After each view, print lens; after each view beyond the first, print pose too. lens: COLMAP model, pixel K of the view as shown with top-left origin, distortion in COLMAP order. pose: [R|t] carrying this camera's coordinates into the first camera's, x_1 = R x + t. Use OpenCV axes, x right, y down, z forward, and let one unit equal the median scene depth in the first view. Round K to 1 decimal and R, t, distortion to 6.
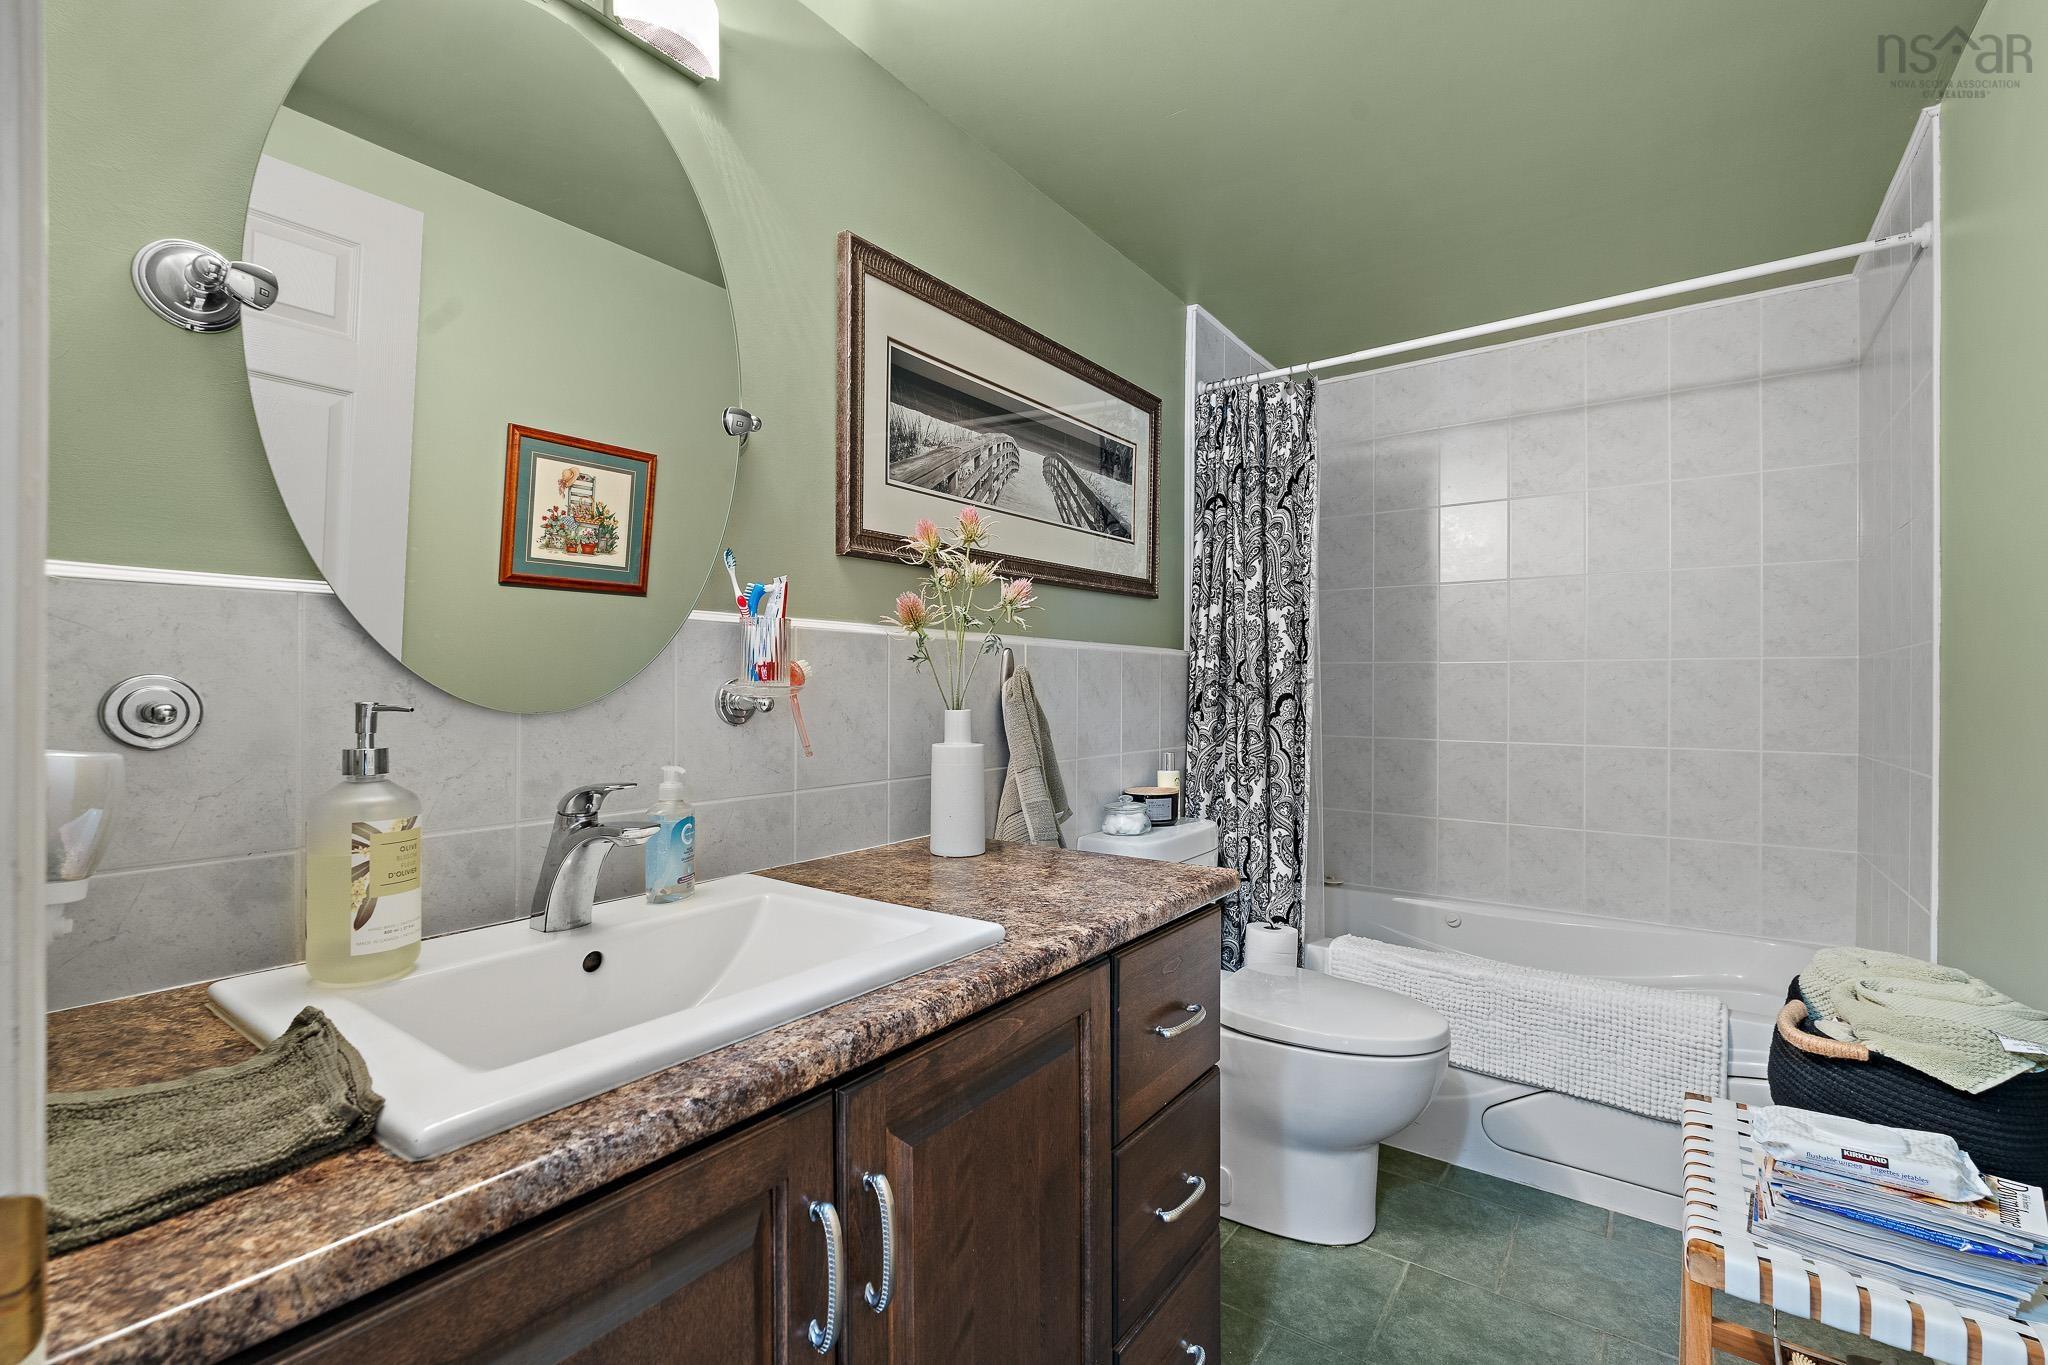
lens RADIAL K [[892.2, 0, 1022.9], [0, 892.2, 676.1], [0, 0, 1]] dist [-0.006313, 0.000620]
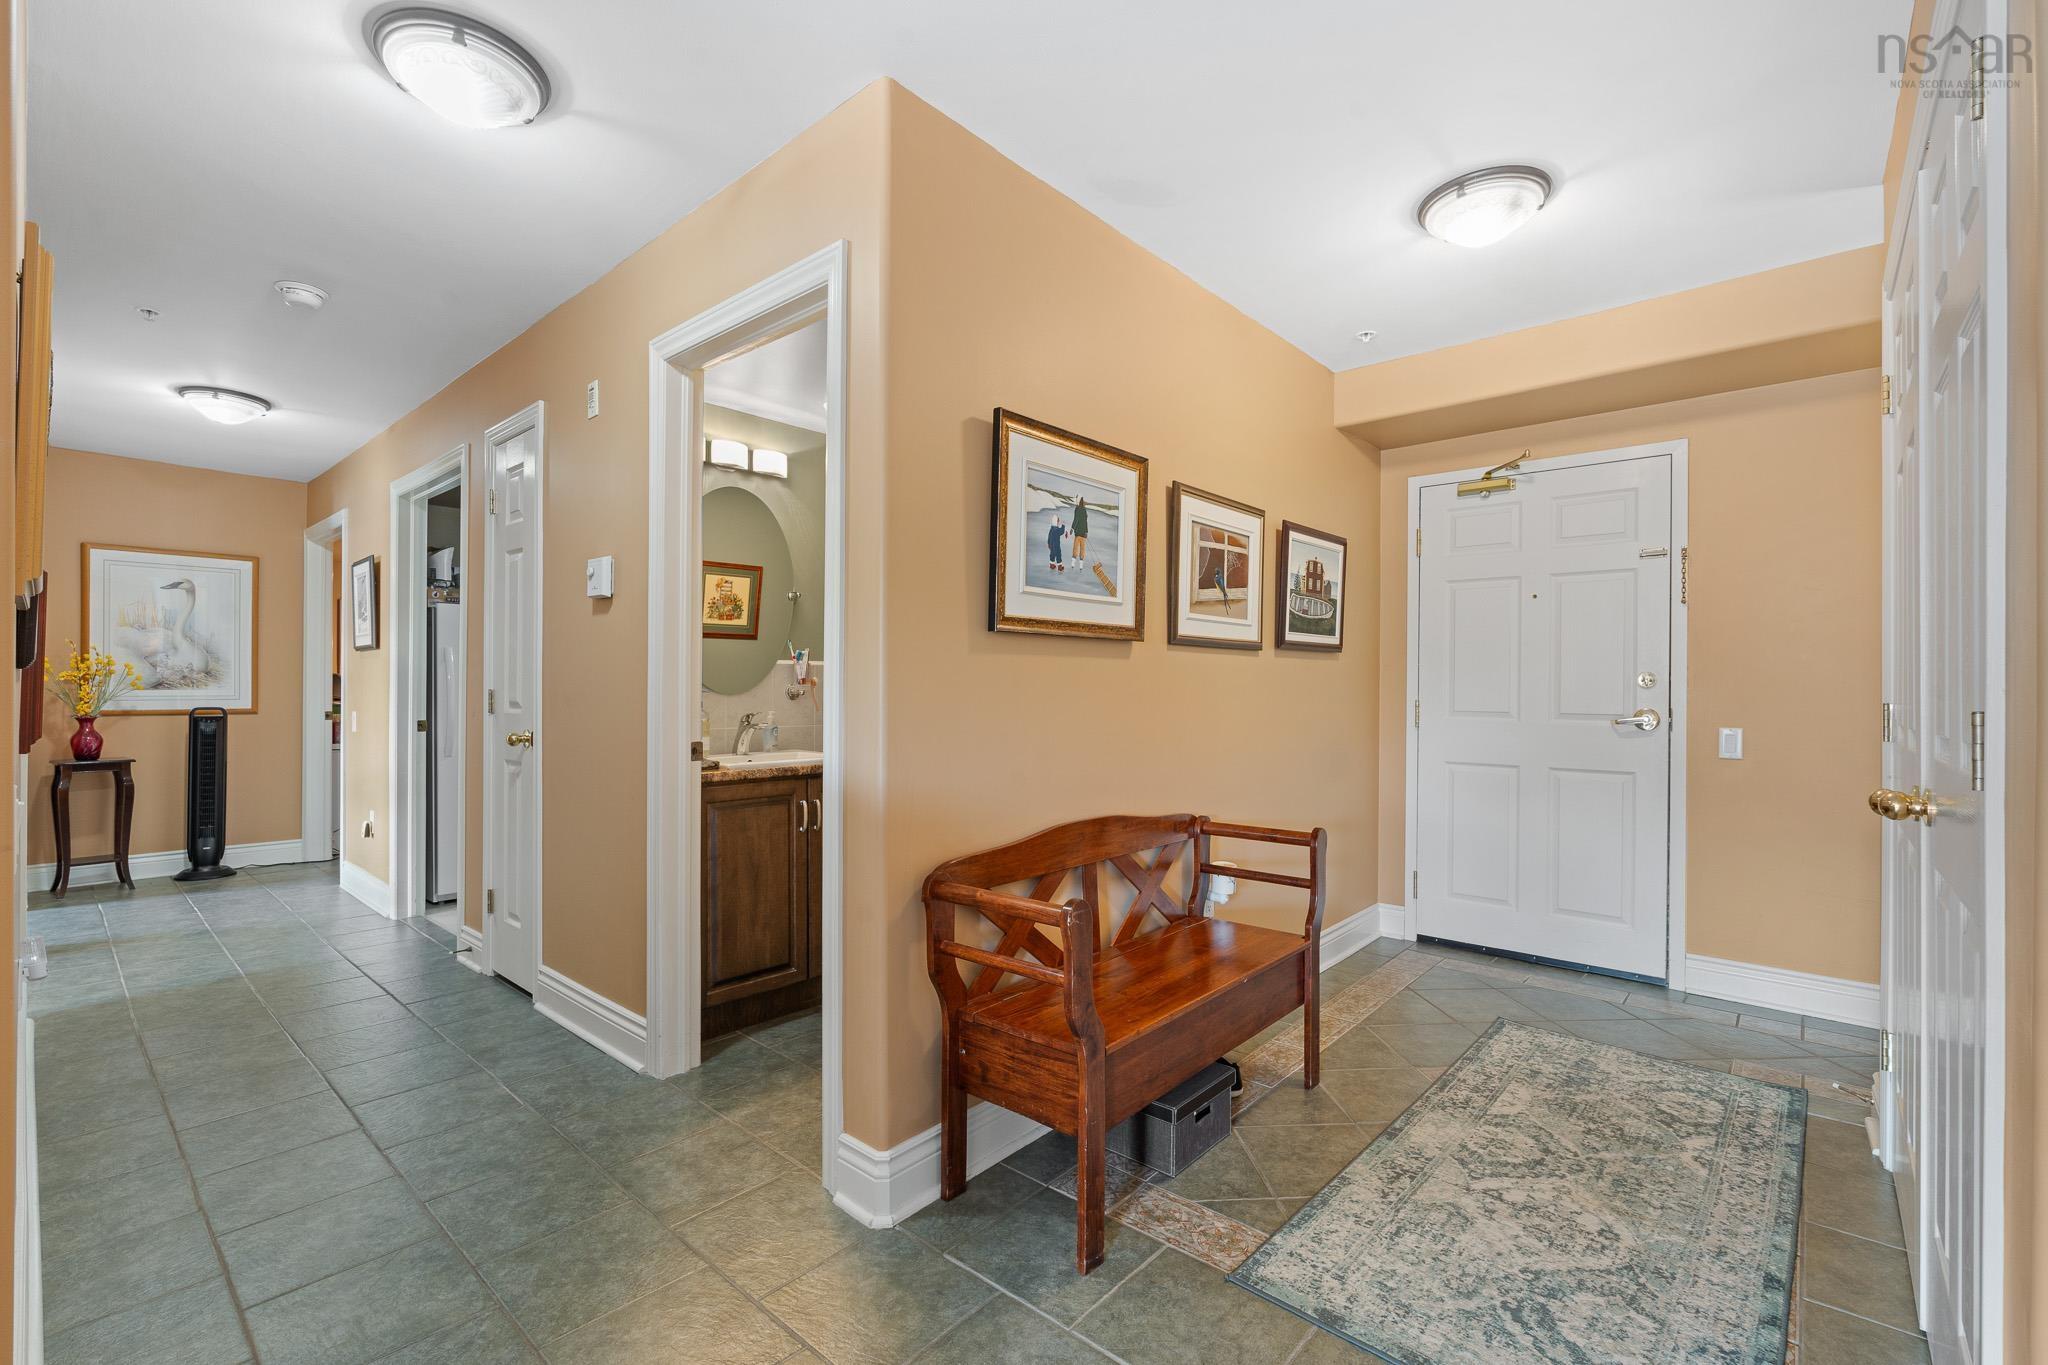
lens RADIAL K [[892.2, 0, 1028.8], [0, 892.2, 687.3], [0, 0, 1]] dist [-0.006313, 0.000620]
pose [[0.996263, 0.000468, -0.086375, 0.335466], [-0.000403, 1.000000, 0.000775, 0.010452], [0.086375, -0.000738, 0.996262, -0.887574]]
